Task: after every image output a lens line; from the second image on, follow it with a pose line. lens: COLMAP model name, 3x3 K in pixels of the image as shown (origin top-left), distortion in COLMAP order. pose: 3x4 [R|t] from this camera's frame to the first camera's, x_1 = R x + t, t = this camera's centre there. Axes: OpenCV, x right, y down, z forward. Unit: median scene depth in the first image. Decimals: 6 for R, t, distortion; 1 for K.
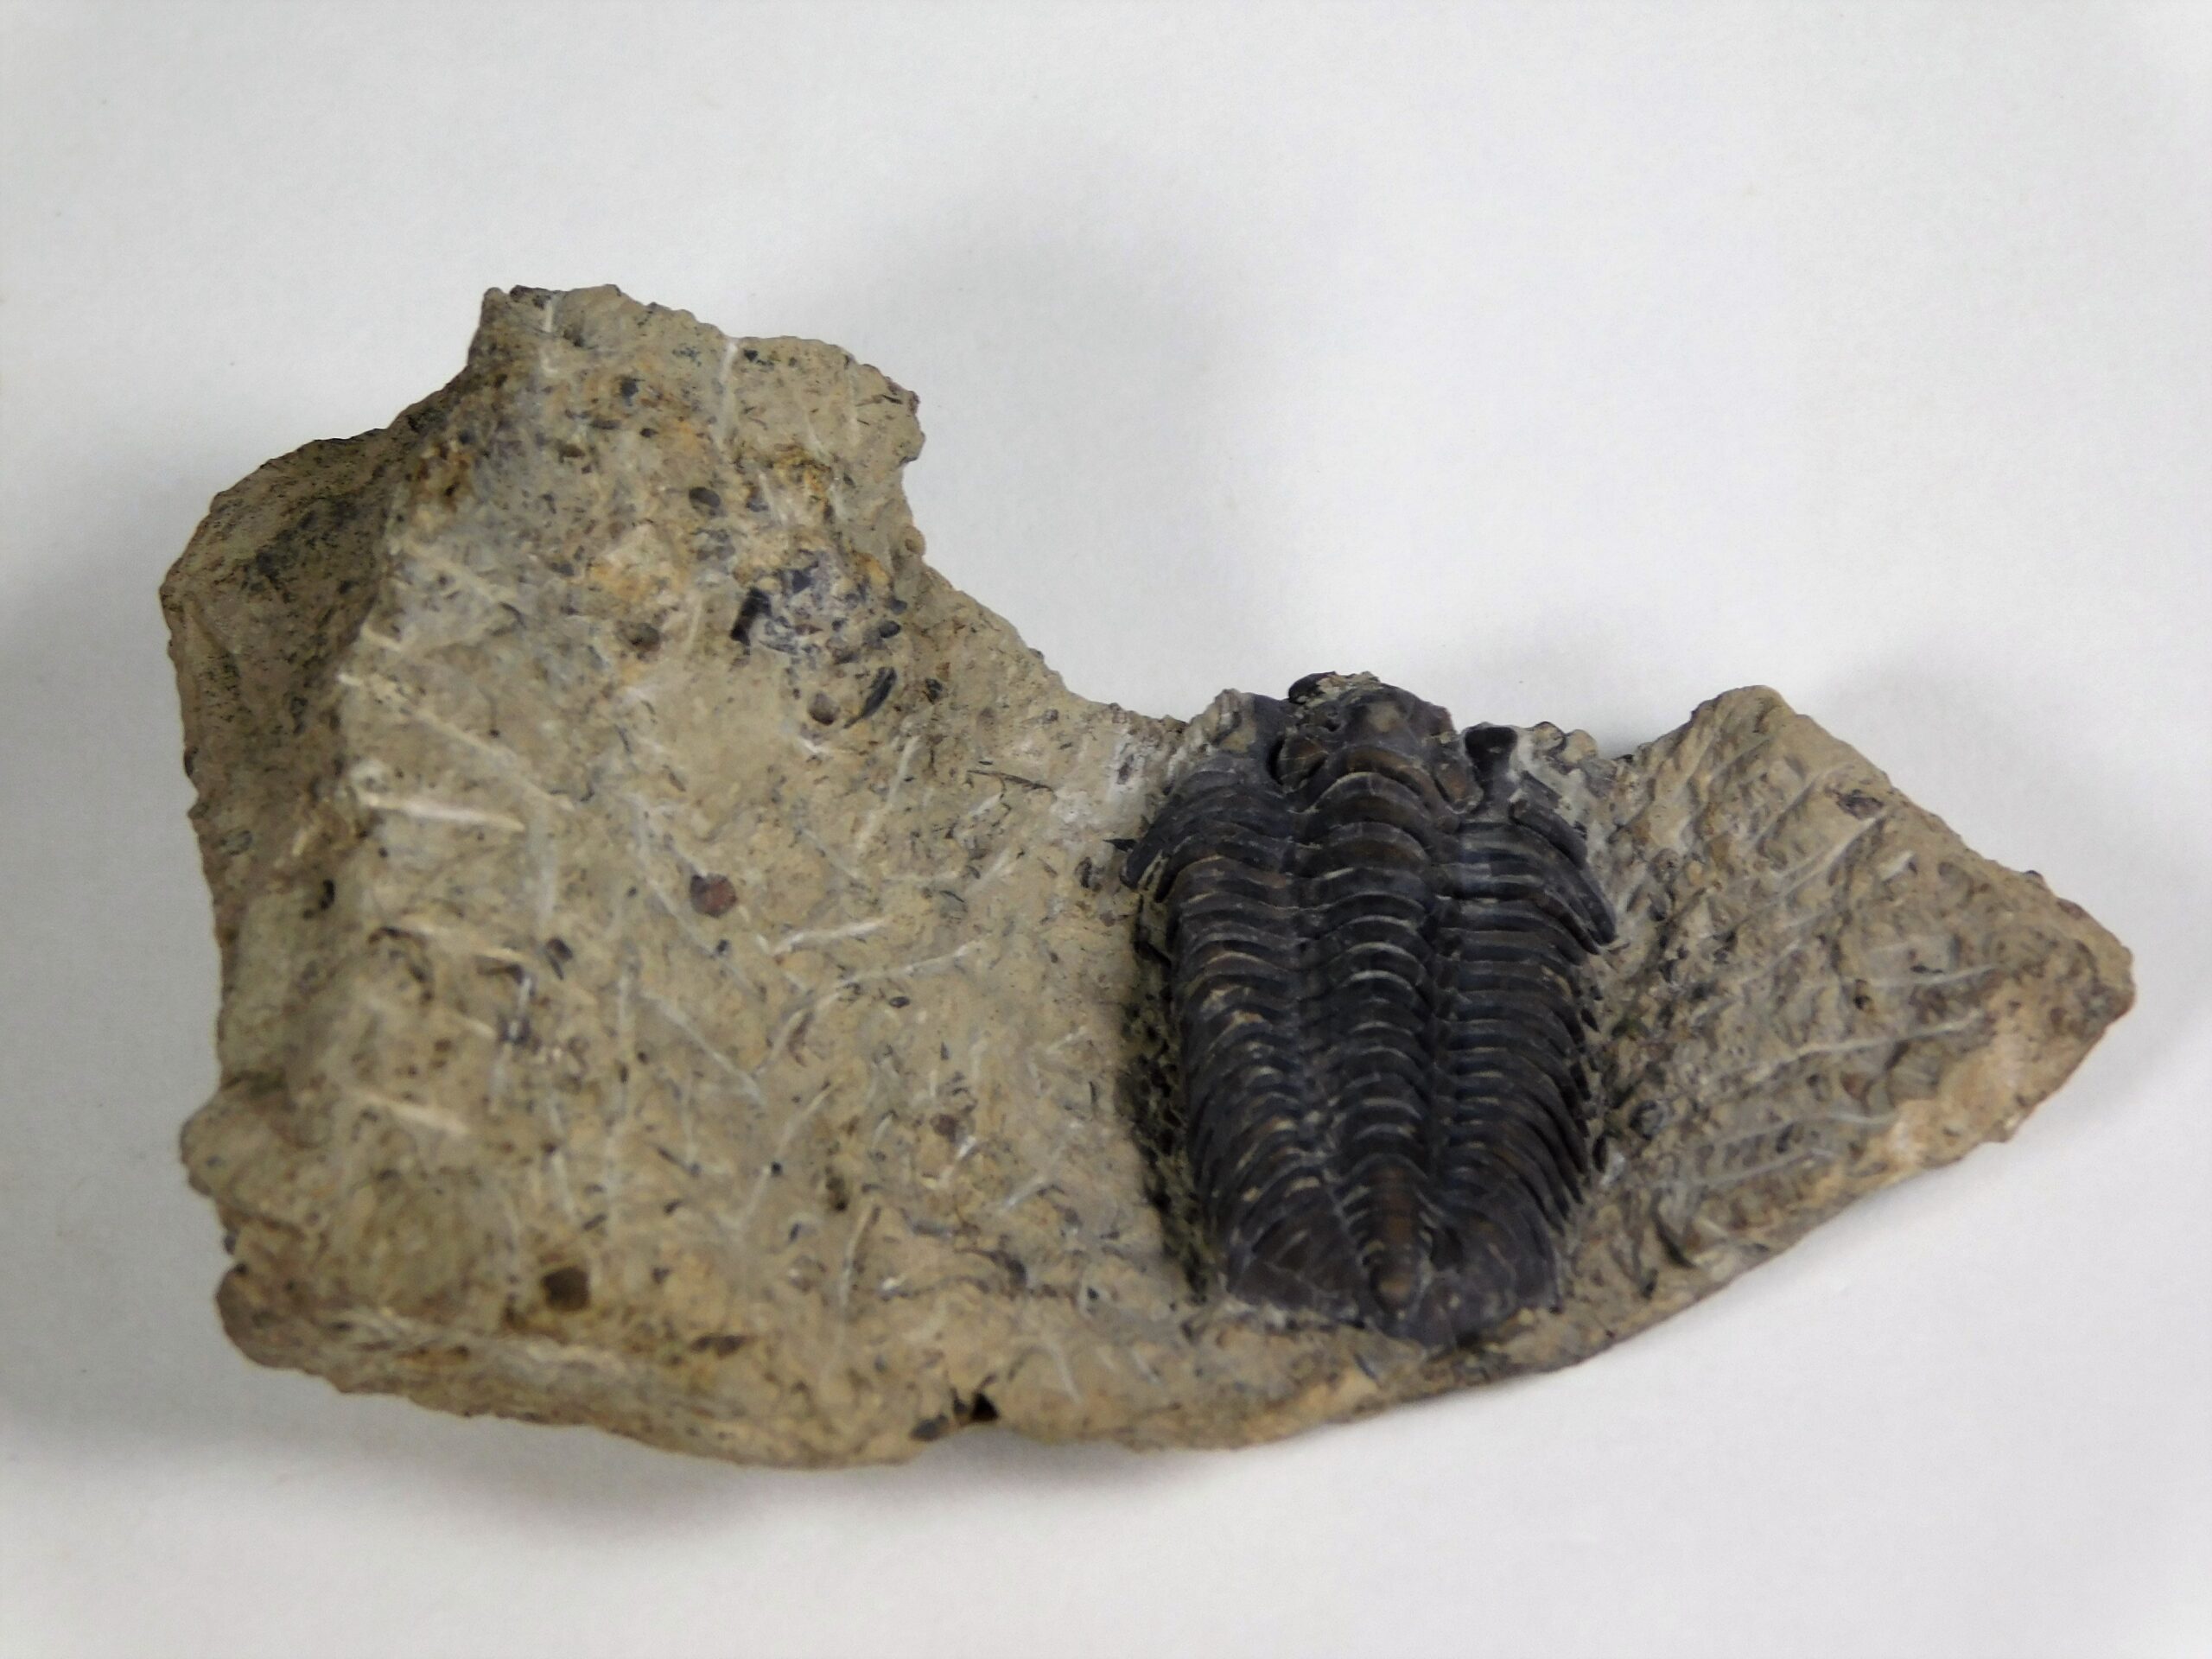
lens RADIAL K [[9680.8, 0, 1106.0], [0, 9680.8, 829.5], [0, 0, 1]] dist [0.424406, 2.900177]
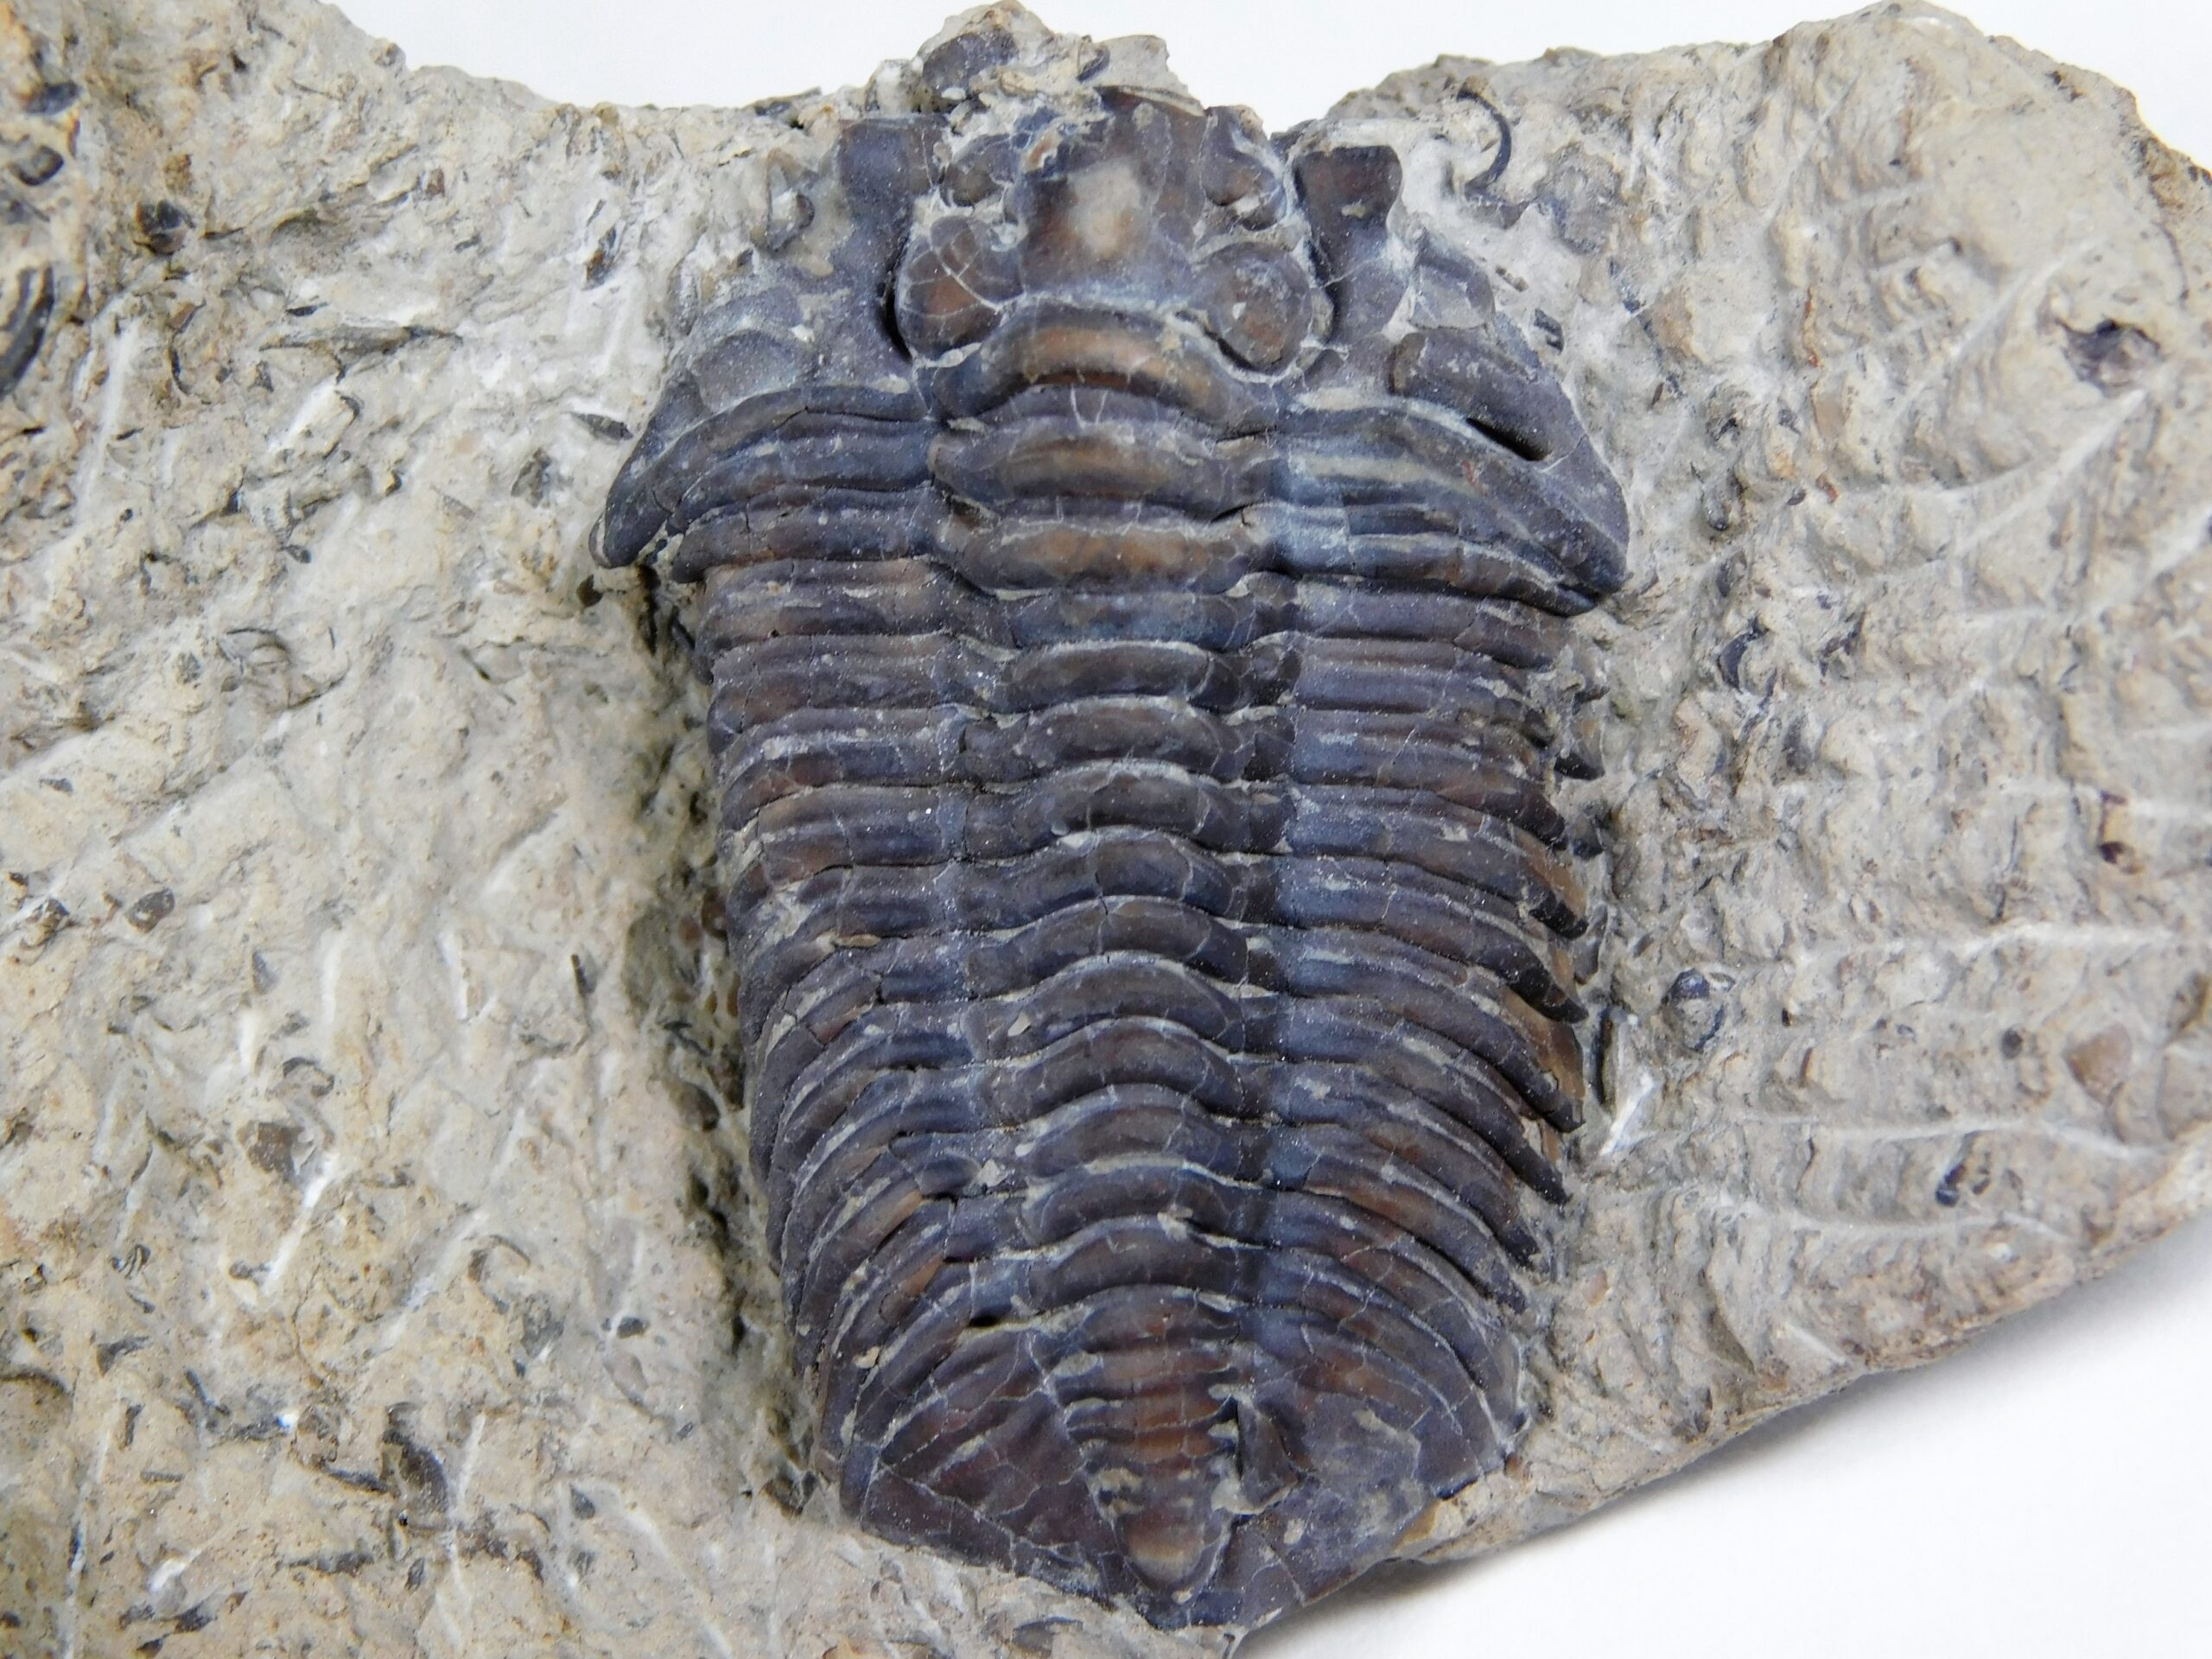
lens RADIAL K [[9505.2, 0, 1106.0], [0, 9505.2, 829.5], [0, 0, 1]] dist [-0.012365, -2.097417]
pose [[0.990832, -0.033761, -0.130815, 0.089097], [0.101510, 0.824997, 0.555946, -0.246741], [0.089153, -0.564128, 0.820860, 0.604768]]
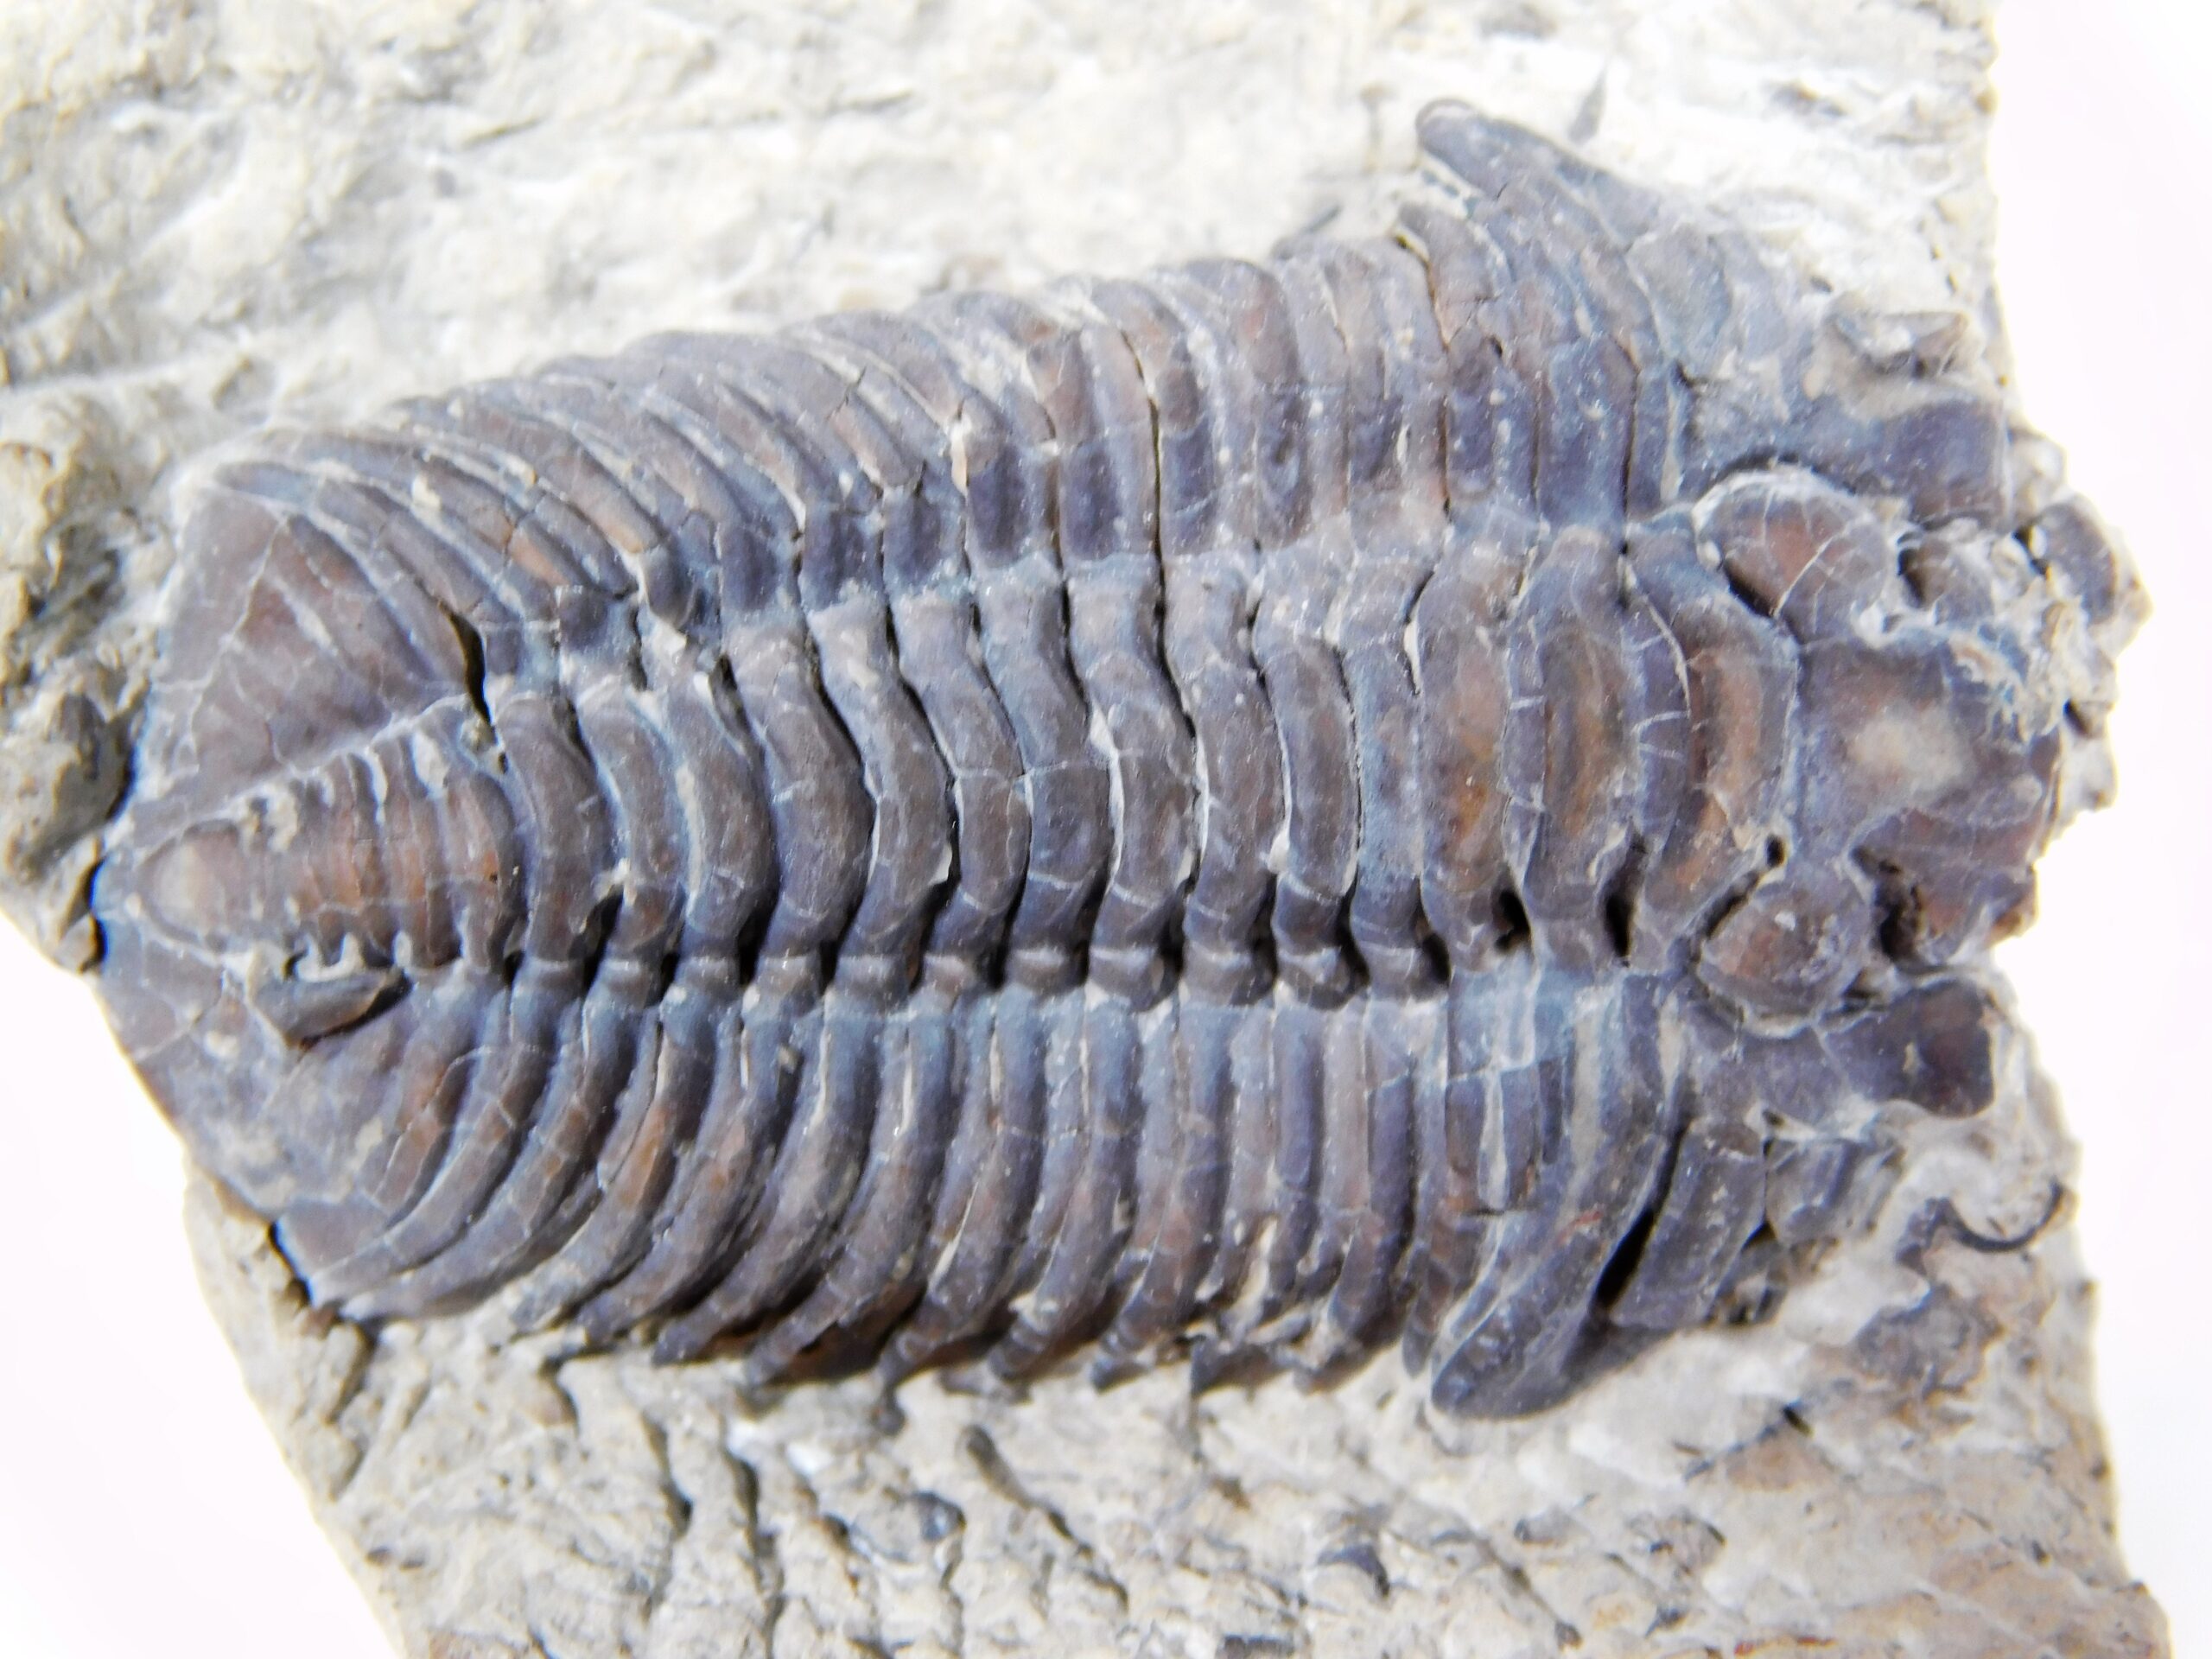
lens RADIAL K [[9505.2, 0, 1106.0], [0, 9505.2, 829.5], [0, 0, 1]] dist [-0.012365, -2.097417]
pose [[0.076205, 0.992708, -0.093398, 0.063959], [-0.850308, 0.113621, 0.513874, -0.173509], [0.520739, 0.040257, 0.852767, 0.677265]]
